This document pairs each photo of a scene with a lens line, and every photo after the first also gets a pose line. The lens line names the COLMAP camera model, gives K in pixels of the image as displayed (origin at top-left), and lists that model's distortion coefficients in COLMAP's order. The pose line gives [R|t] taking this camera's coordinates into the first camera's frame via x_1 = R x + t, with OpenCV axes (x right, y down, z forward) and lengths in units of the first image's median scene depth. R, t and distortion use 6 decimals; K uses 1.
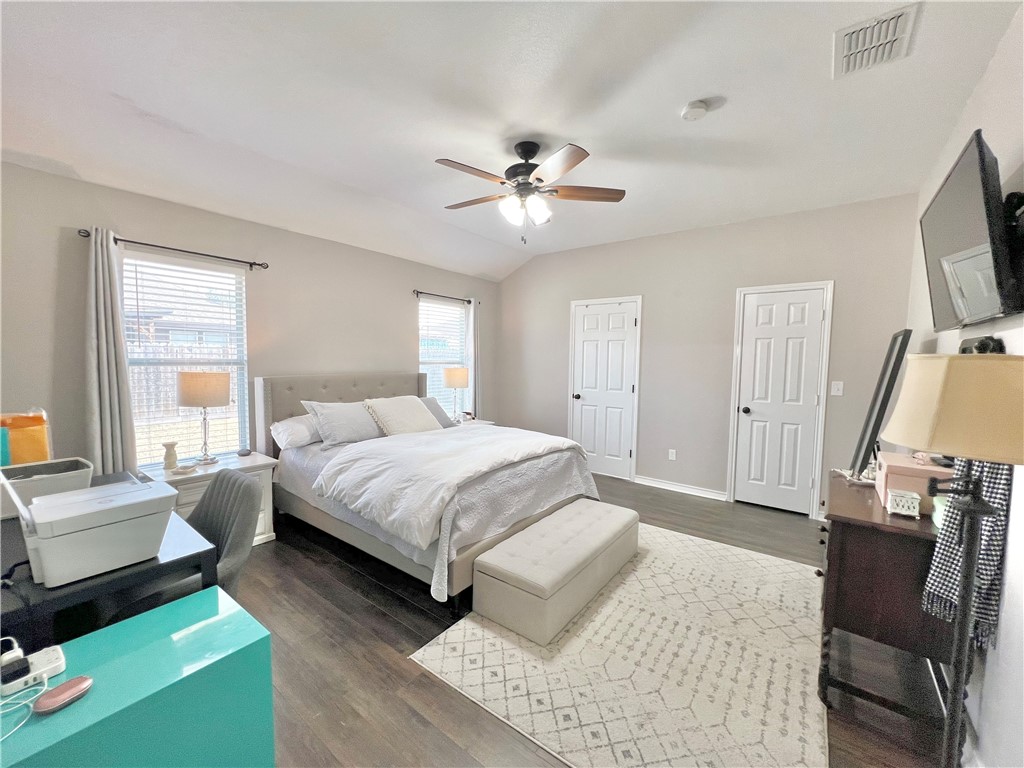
lens RADIAL K [[409.0, 0, 515.1], [0, 409.0, 386.7], [0, 0, 1]] dist [-0.002473, 0.000183]
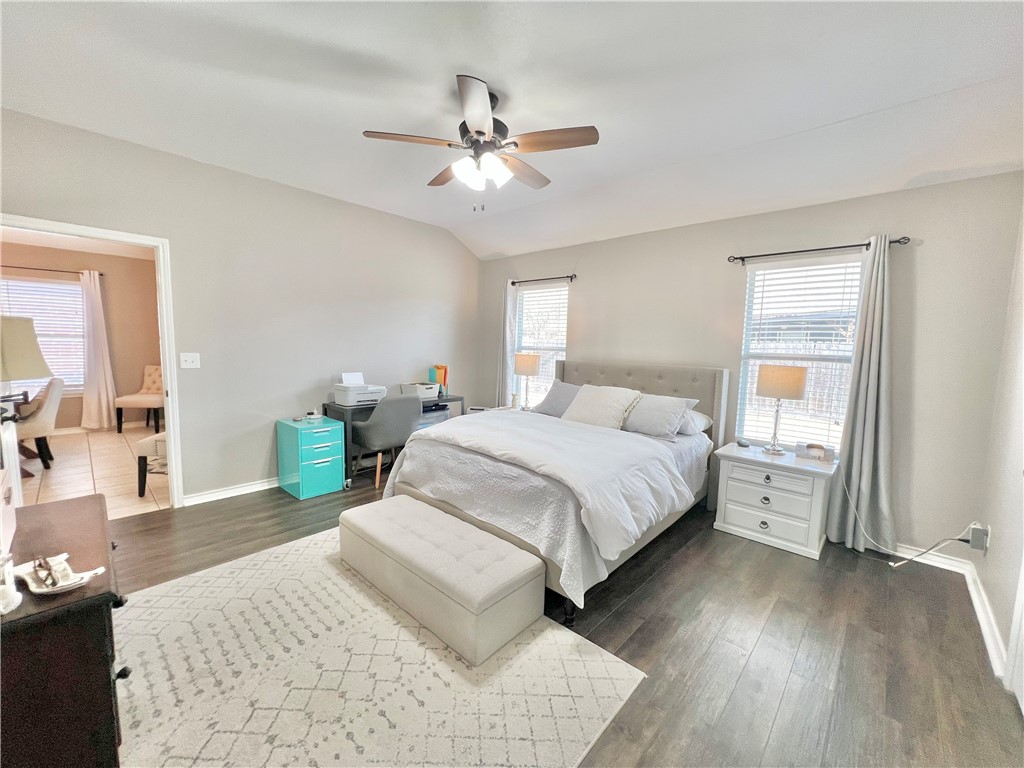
lens RADIAL K [[409.0, 0, 513.1], [0, 409.0, 383.5], [0, 0, 1]] dist [-0.002473, 0.000183]
pose [[-0.098646, 0.081418, -0.991786, 0.978049], [-0.093134, 0.991517, 0.090660, -0.067693], [0.990755, 0.101312, -0.090226, 1.236194]]
